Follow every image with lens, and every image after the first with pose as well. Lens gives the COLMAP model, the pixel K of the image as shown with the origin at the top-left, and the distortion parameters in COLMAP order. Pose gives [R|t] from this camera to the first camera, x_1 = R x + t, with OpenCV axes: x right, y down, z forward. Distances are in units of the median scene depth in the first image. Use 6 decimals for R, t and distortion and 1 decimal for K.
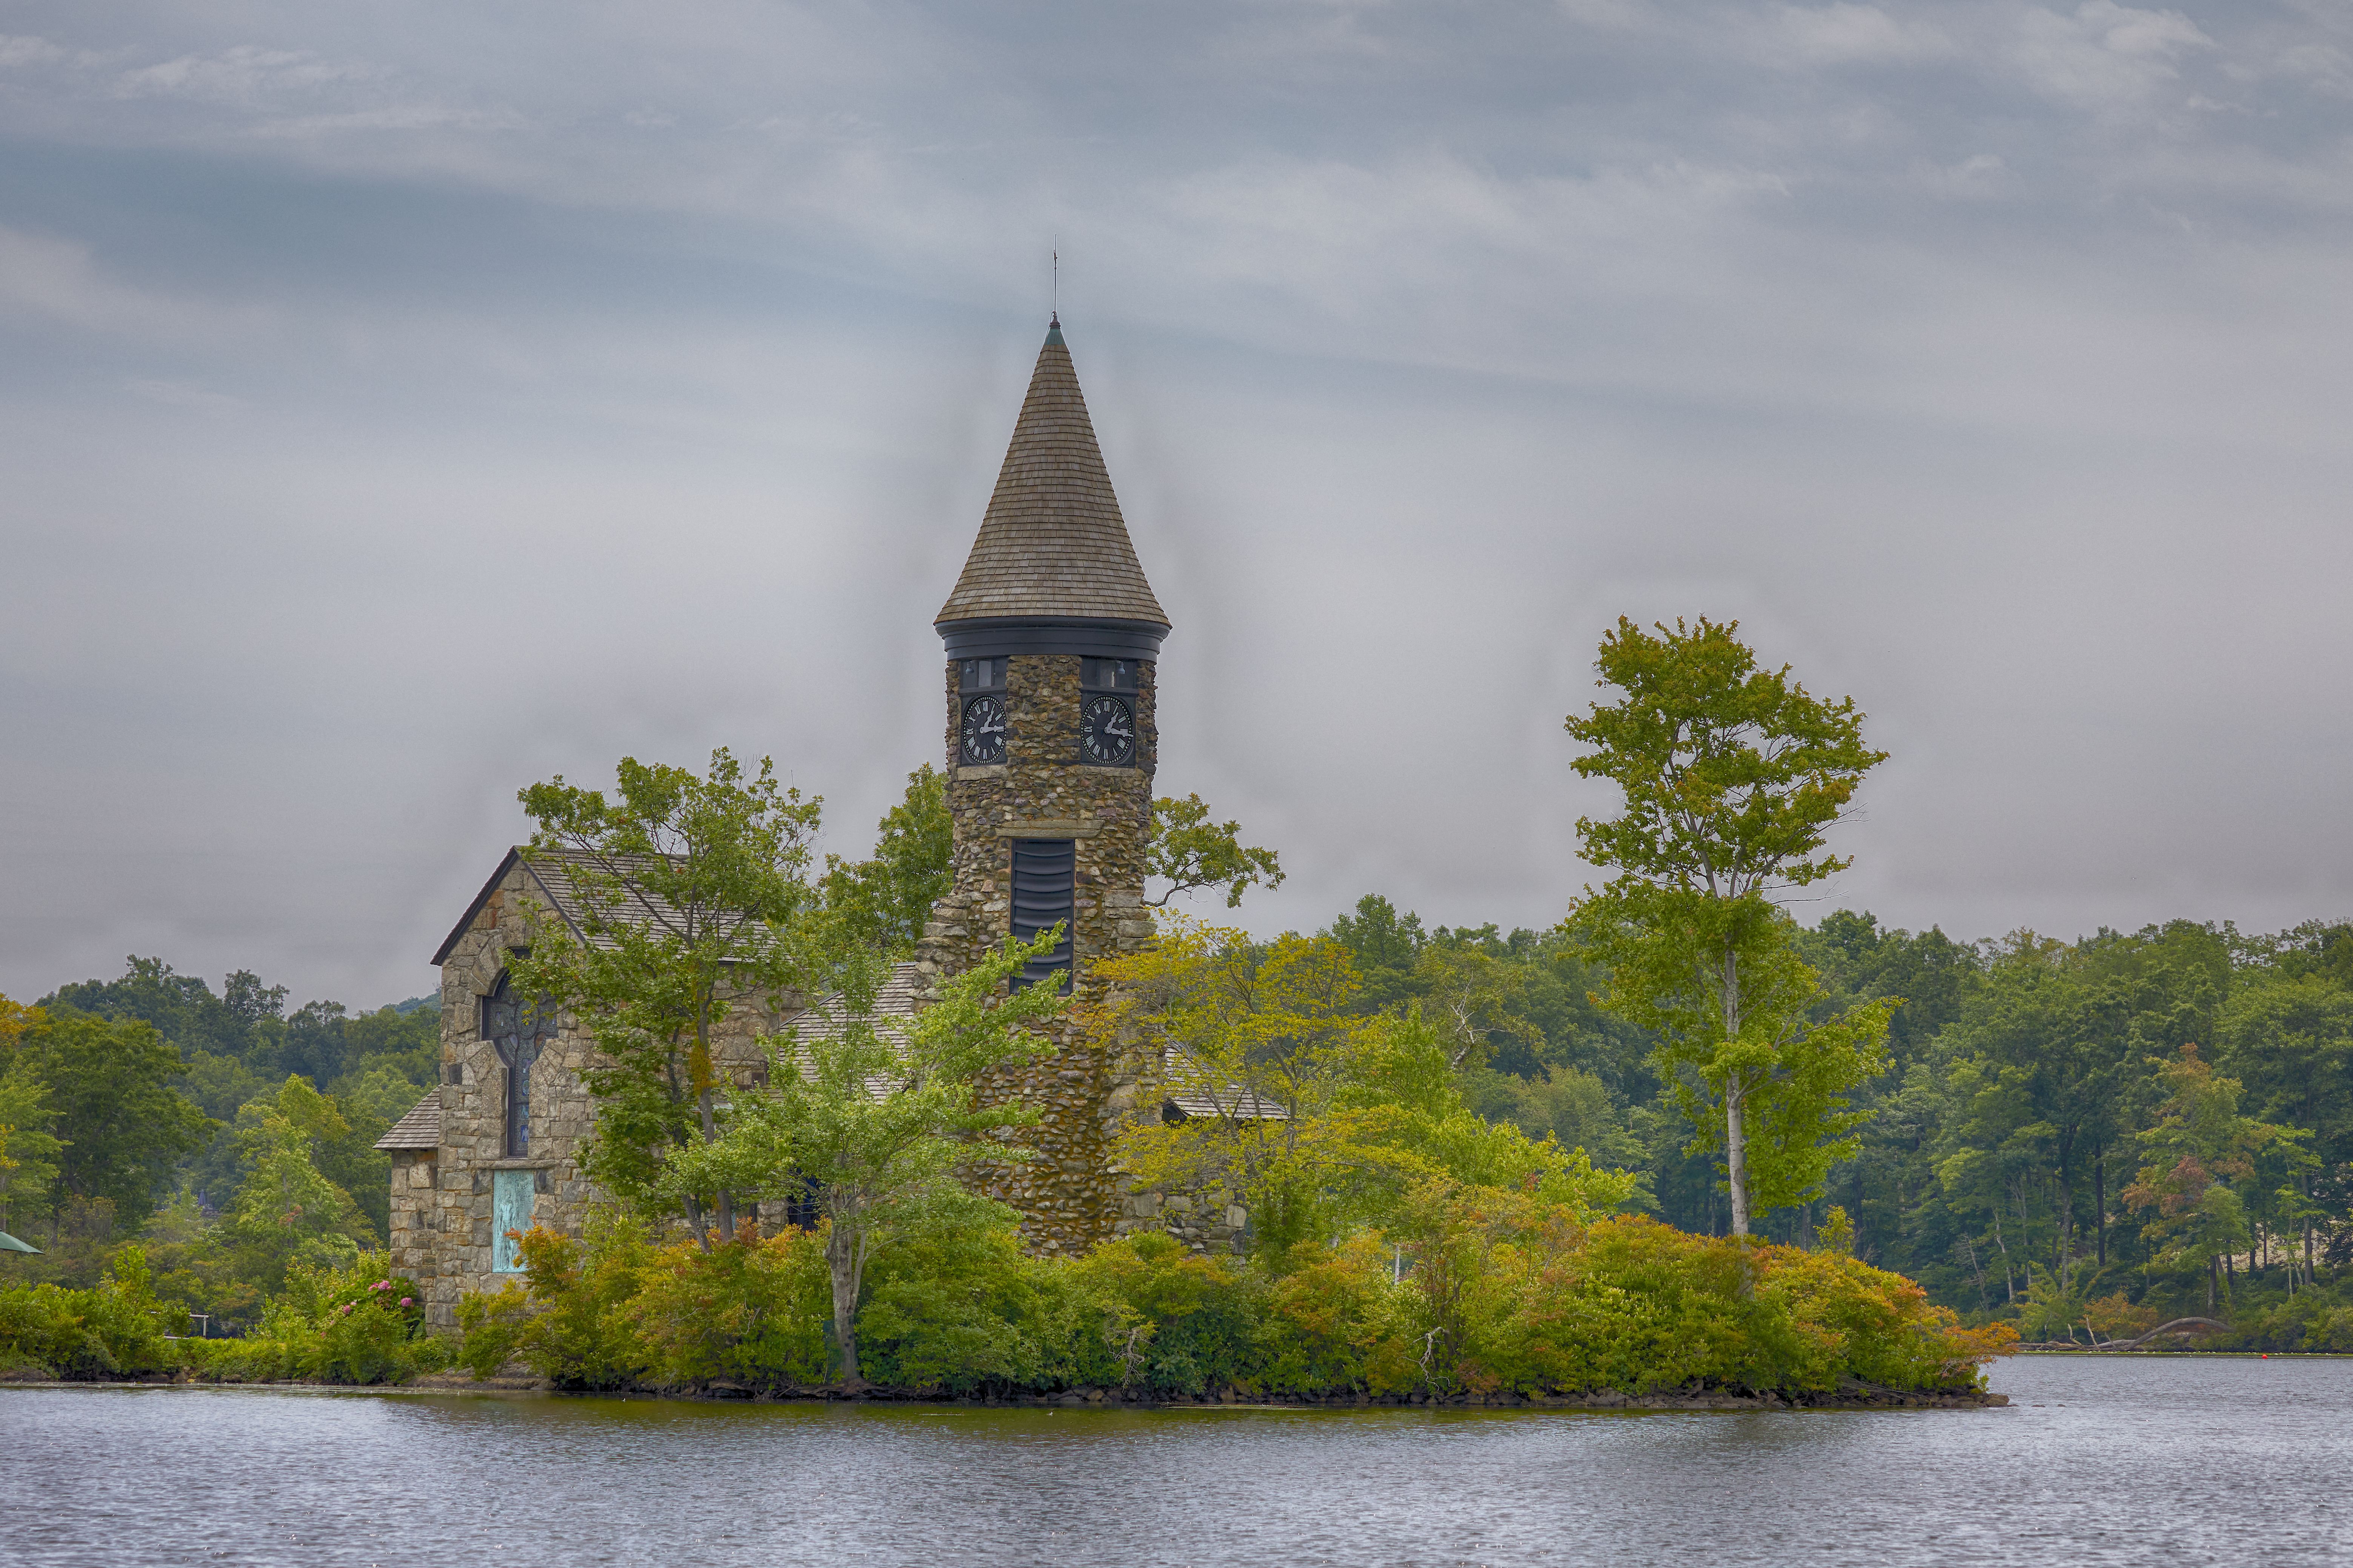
lens RADIAL K [[8618.3, 0, 1178.1], [0, 8618.3, 785.2], [0, 0, 1]] dist [-0.292467, 0.000000]
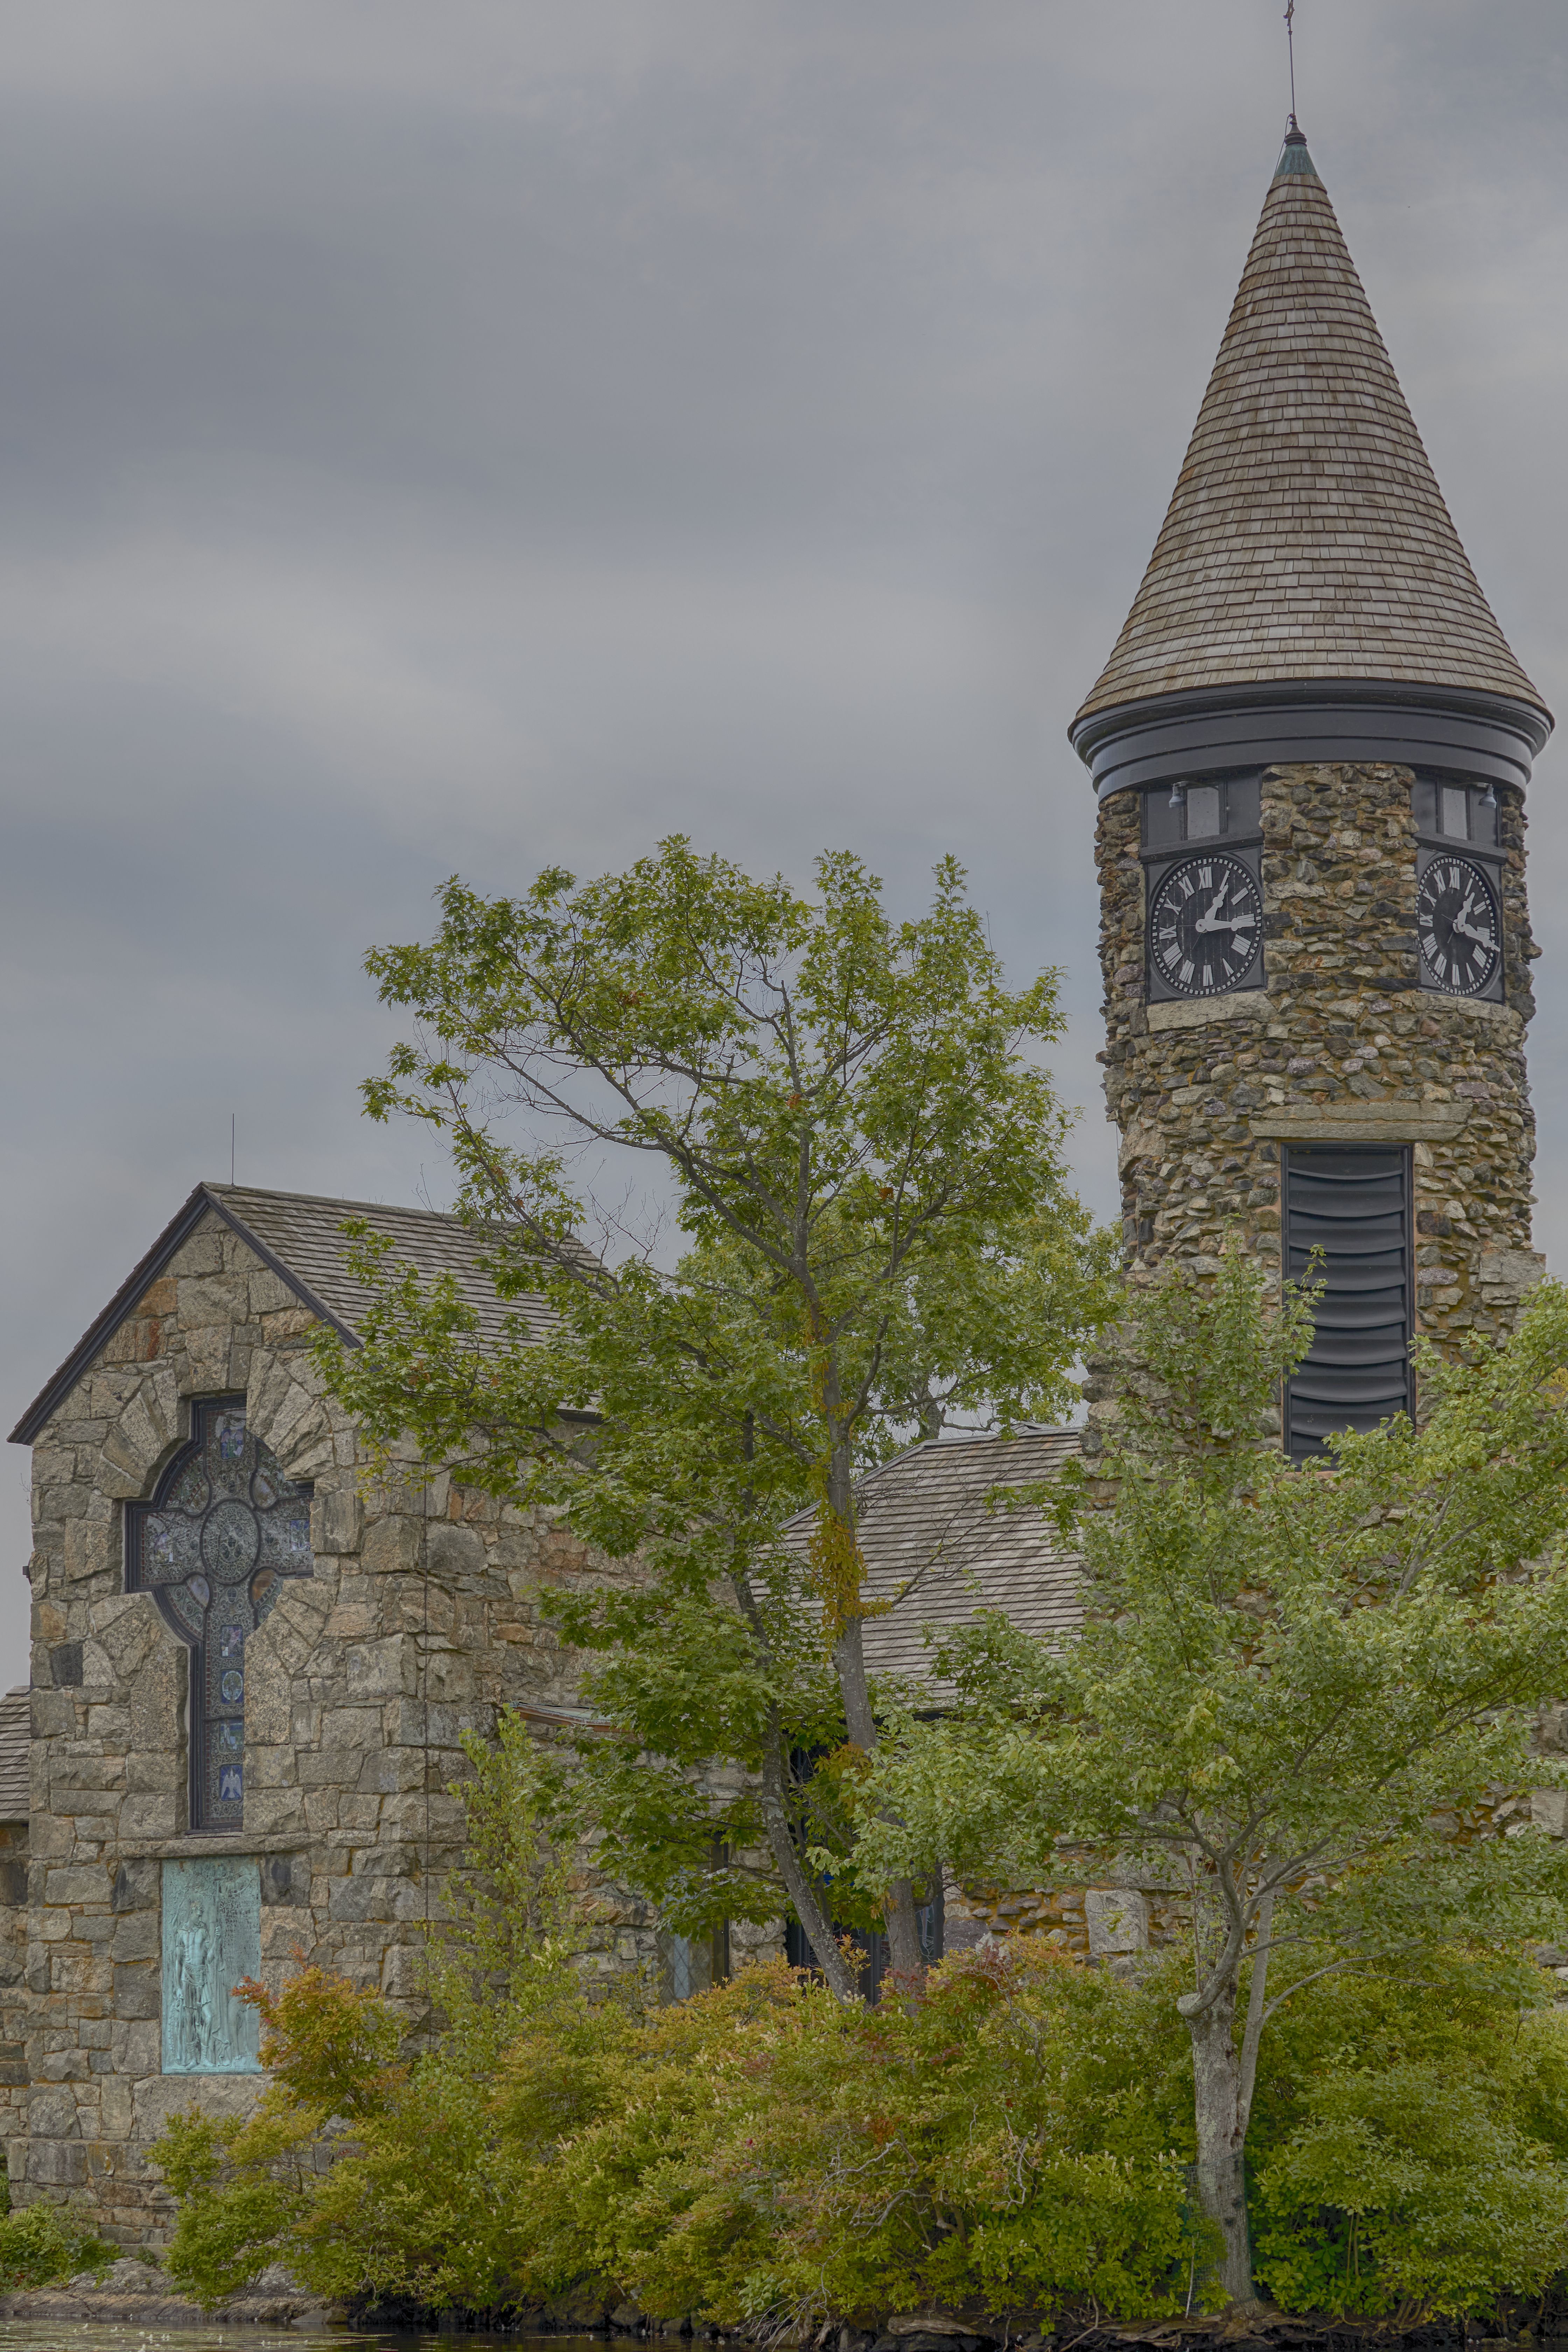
lens RADIAL K [[6914.9, 0, 784.1], [0, 6914.9, 1178.2], [0, 0, 1]] dist [-0.360581, 0.000000]
pose [[0.992186, -0.000192, 0.124765, -0.094260], [0.009700, 0.997090, -0.075607, 0.036712], [-0.124388, 0.076227, 0.989301, 0.623559]]
